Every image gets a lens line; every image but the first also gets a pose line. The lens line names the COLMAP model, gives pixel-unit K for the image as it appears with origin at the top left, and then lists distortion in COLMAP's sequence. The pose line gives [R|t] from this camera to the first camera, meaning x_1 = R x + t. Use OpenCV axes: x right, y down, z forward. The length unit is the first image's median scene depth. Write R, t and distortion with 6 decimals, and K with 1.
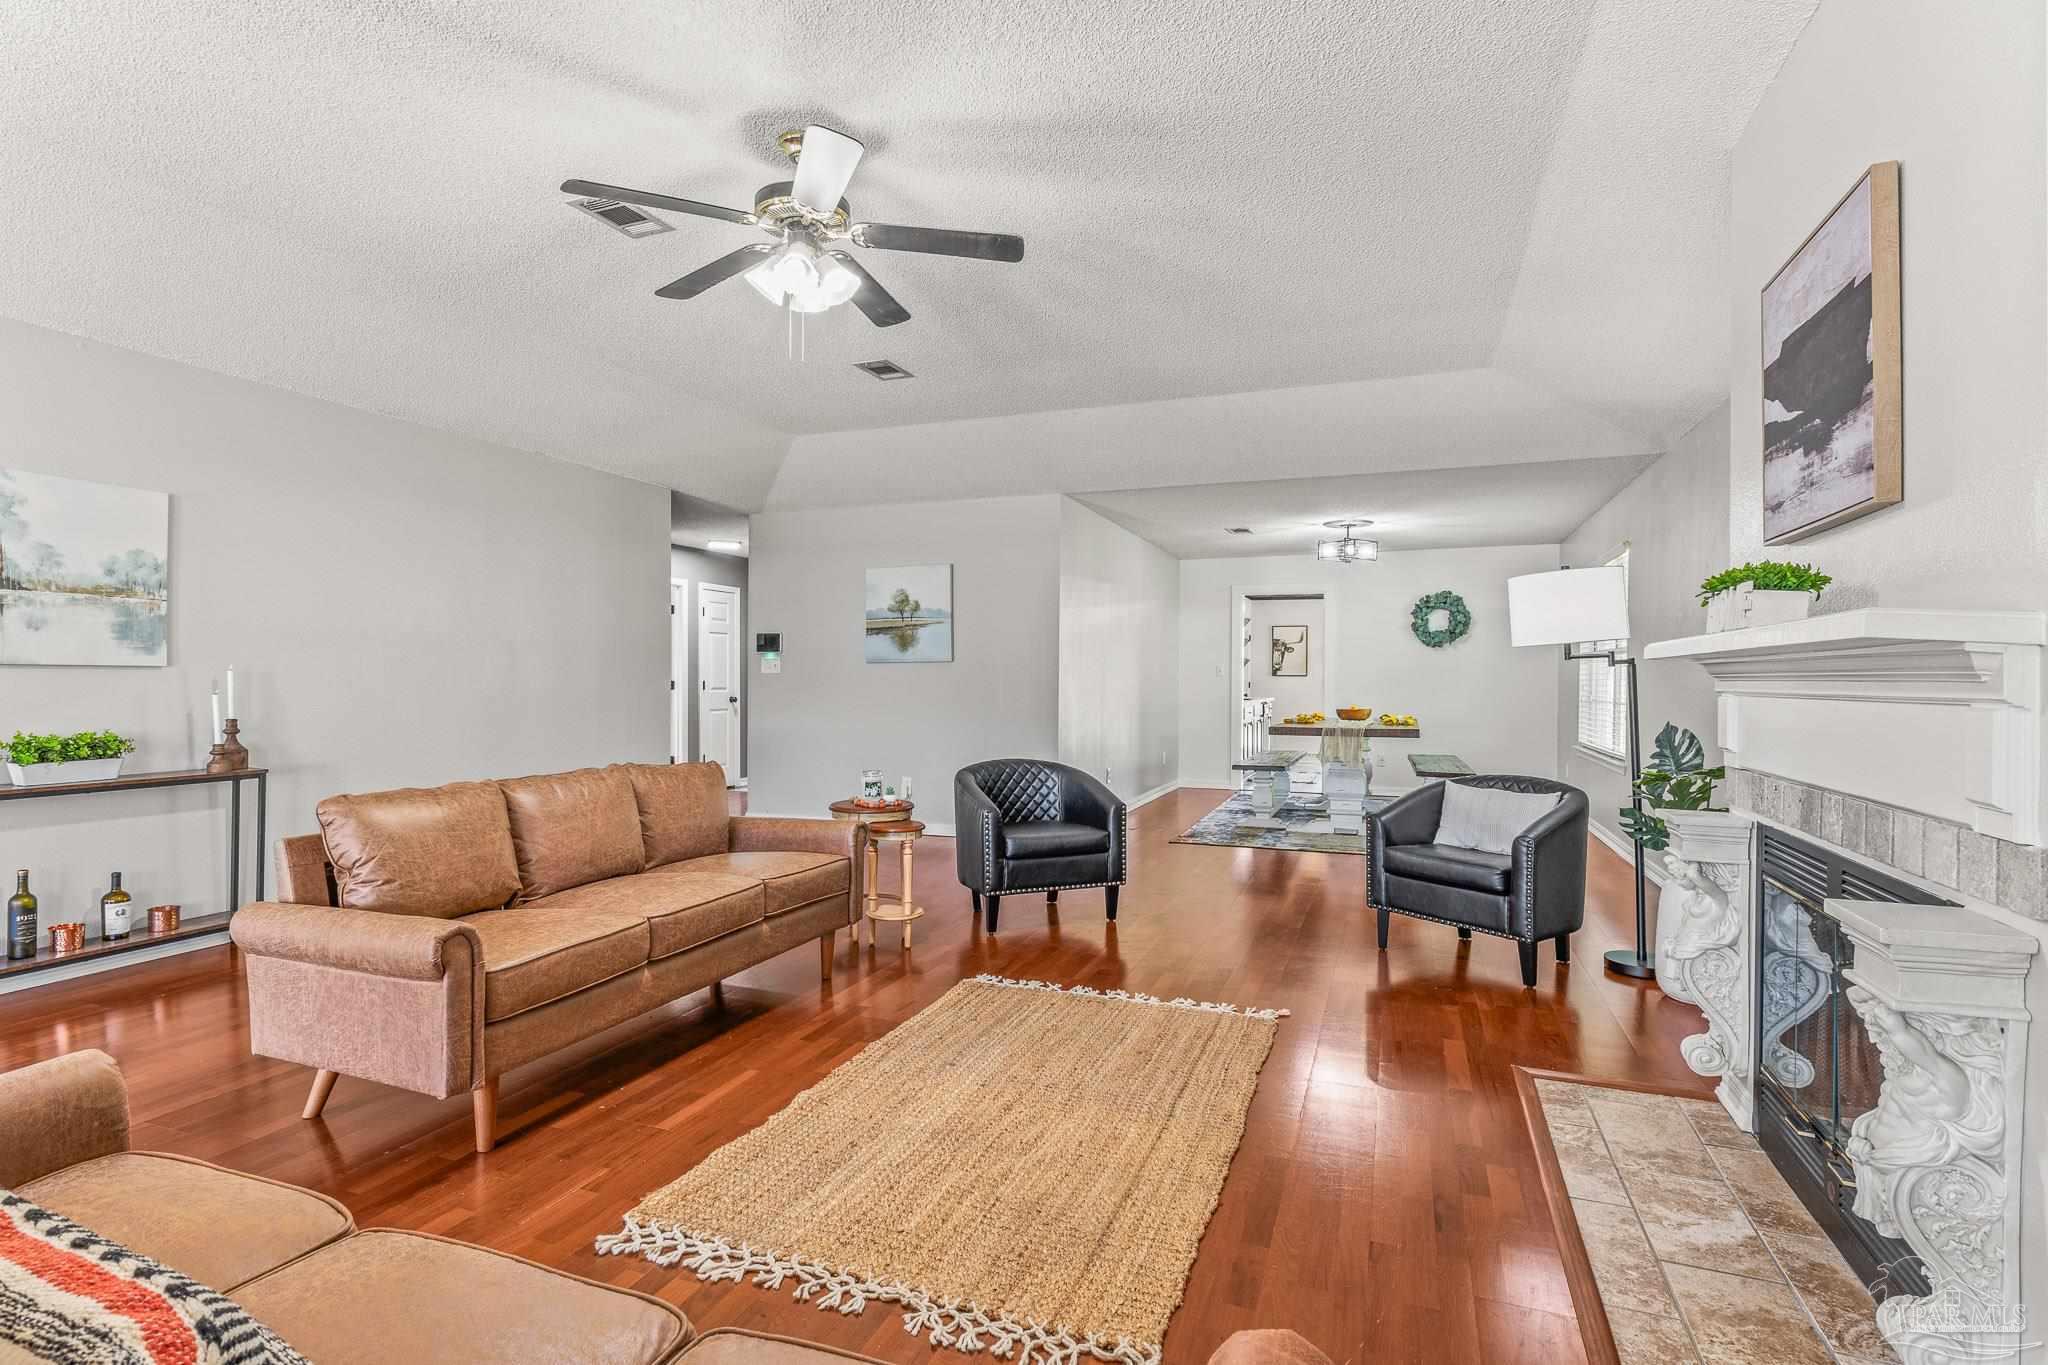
lens RADIAL K [[978.8, 0, 1025.3], [0, 978.8, 677.8], [0, 0, 1]] dist [-0.009621, 0.004629]
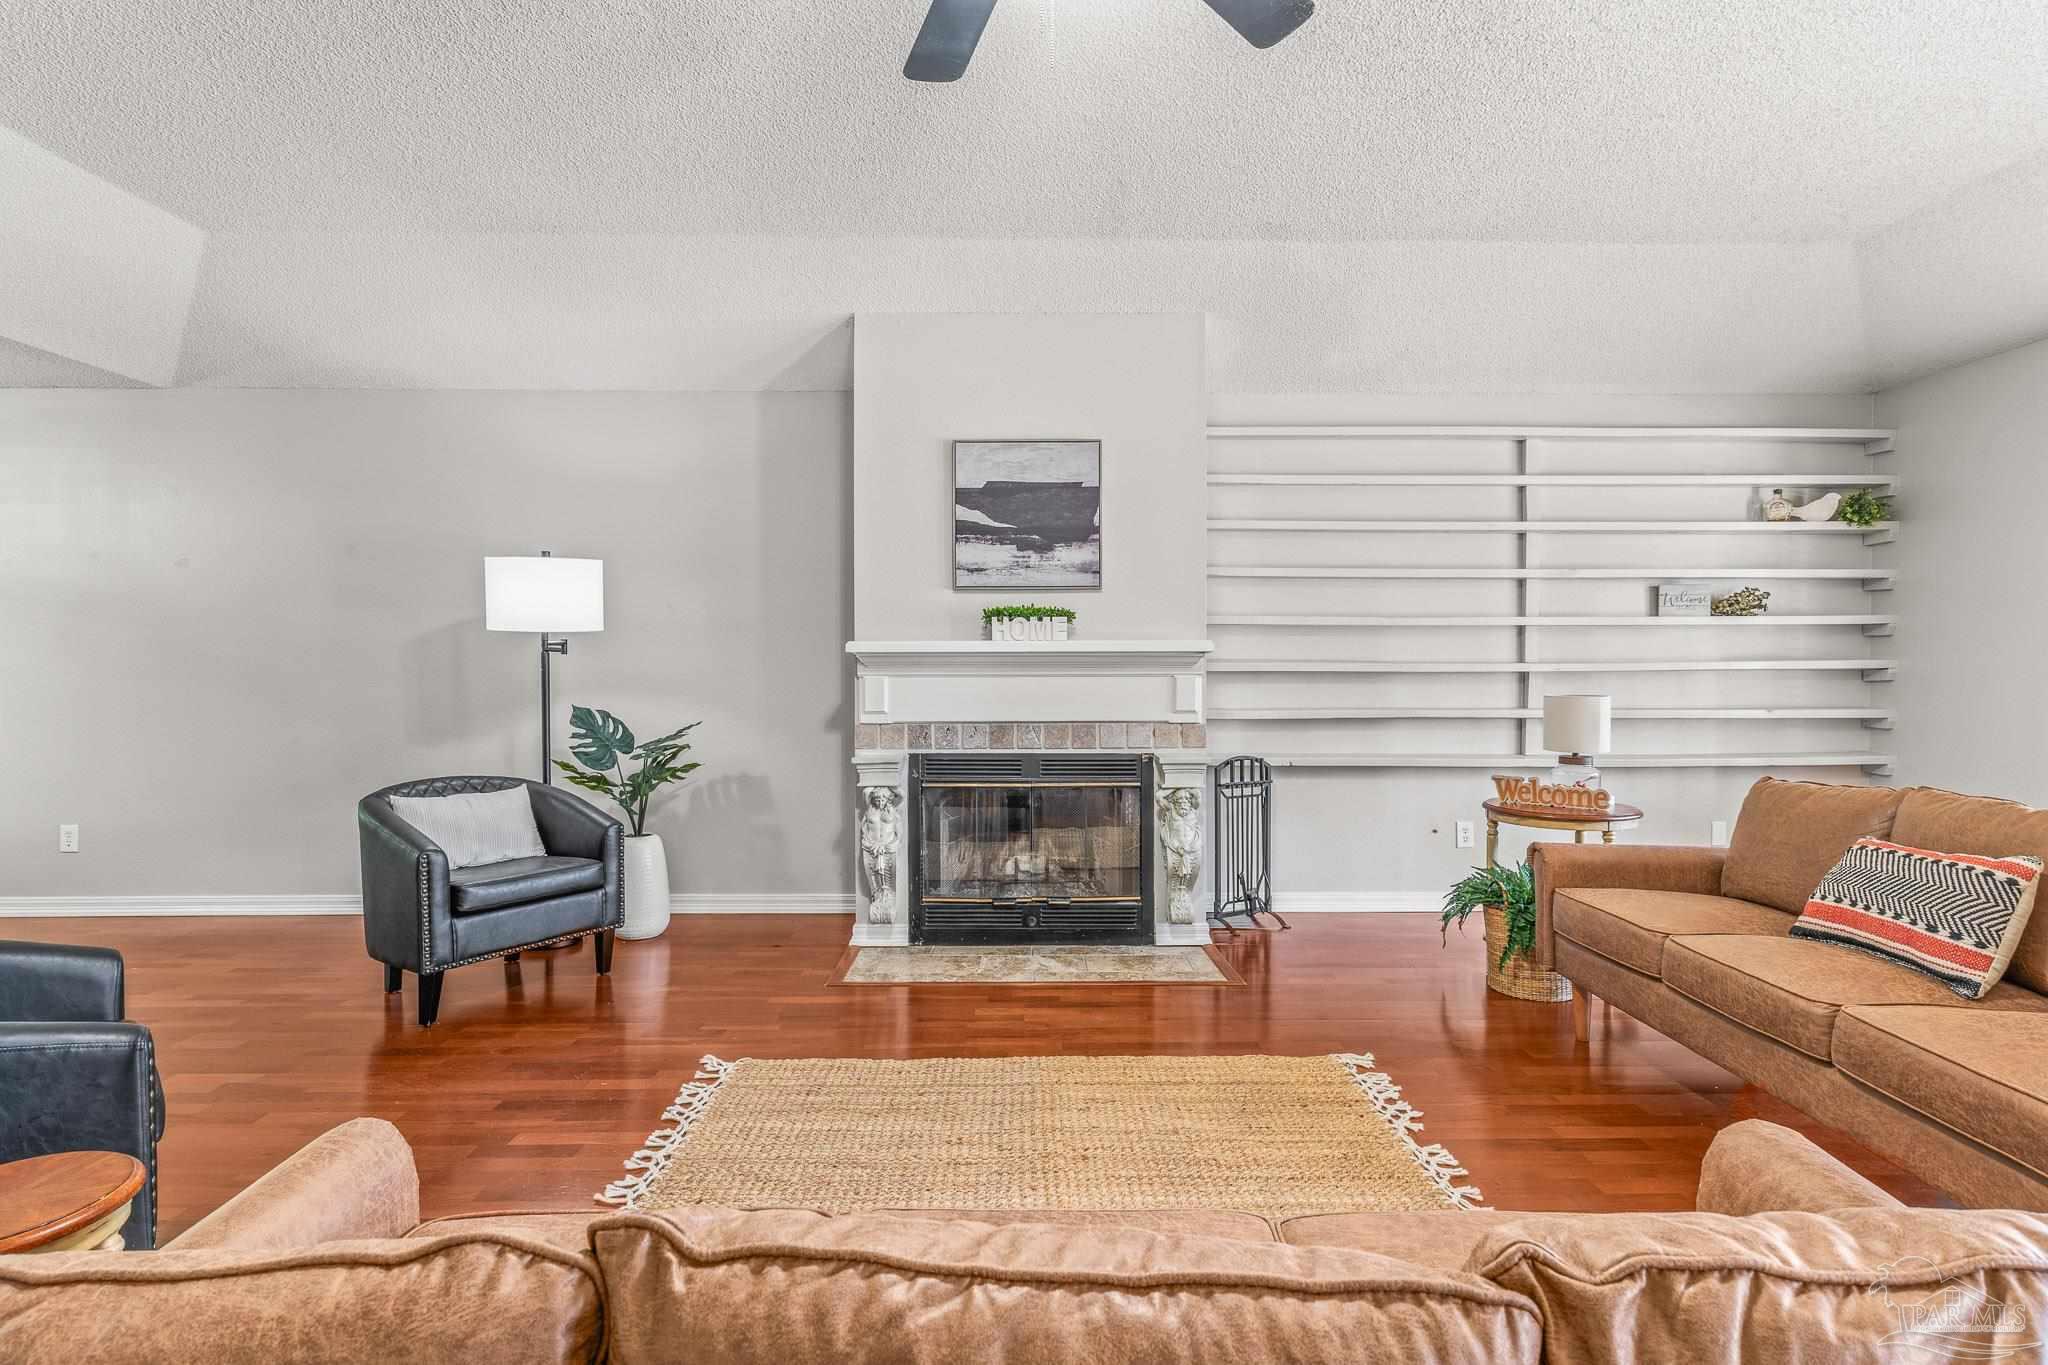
lens RADIAL K [[978.8, 0, 1030.8], [0, 978.8, 672.5], [0, 0, 1]] dist [-0.009621, 0.004629]
pose [[-0.373321, -0.009238, 0.927656, -0.557843], [-0.003042, 0.999957, 0.008733, -0.002121], [-0.927697, 0.000439, -0.373333, 0.943426]]
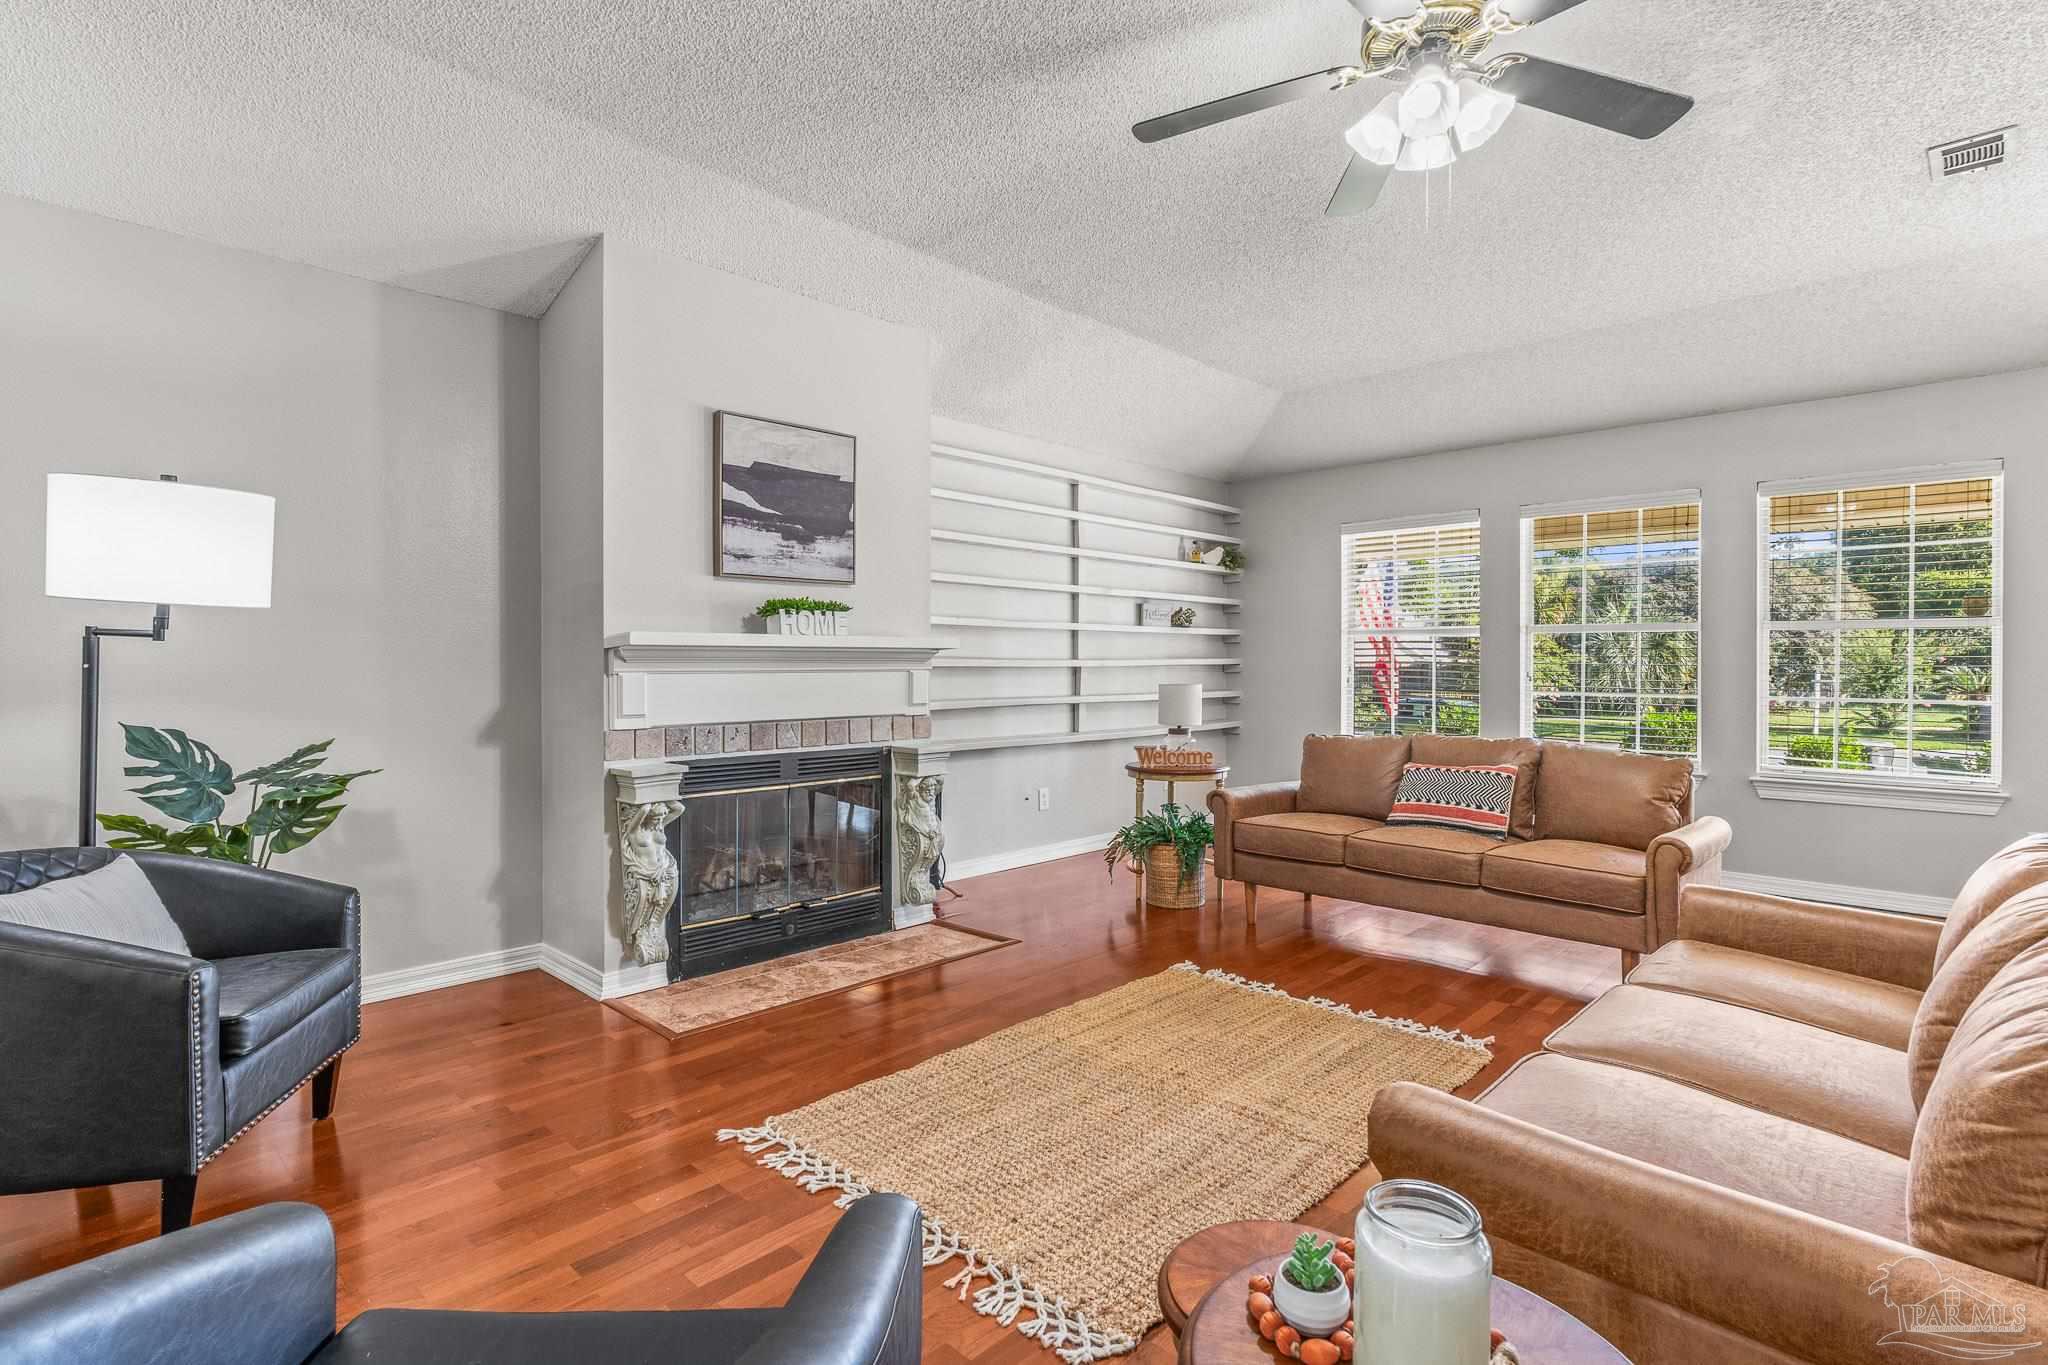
lens RADIAL K [[978.8, 0, 1030.8], [0, 978.8, 667.0], [0, 0, 1]] dist [-0.009621, 0.004629]
pose [[-0.921858, -0.008047, 0.387444, -0.186958], [-0.006506, 0.999965, 0.005288, -0.000938], [-0.387472, 0.002354, -0.921878, 1.391857]]
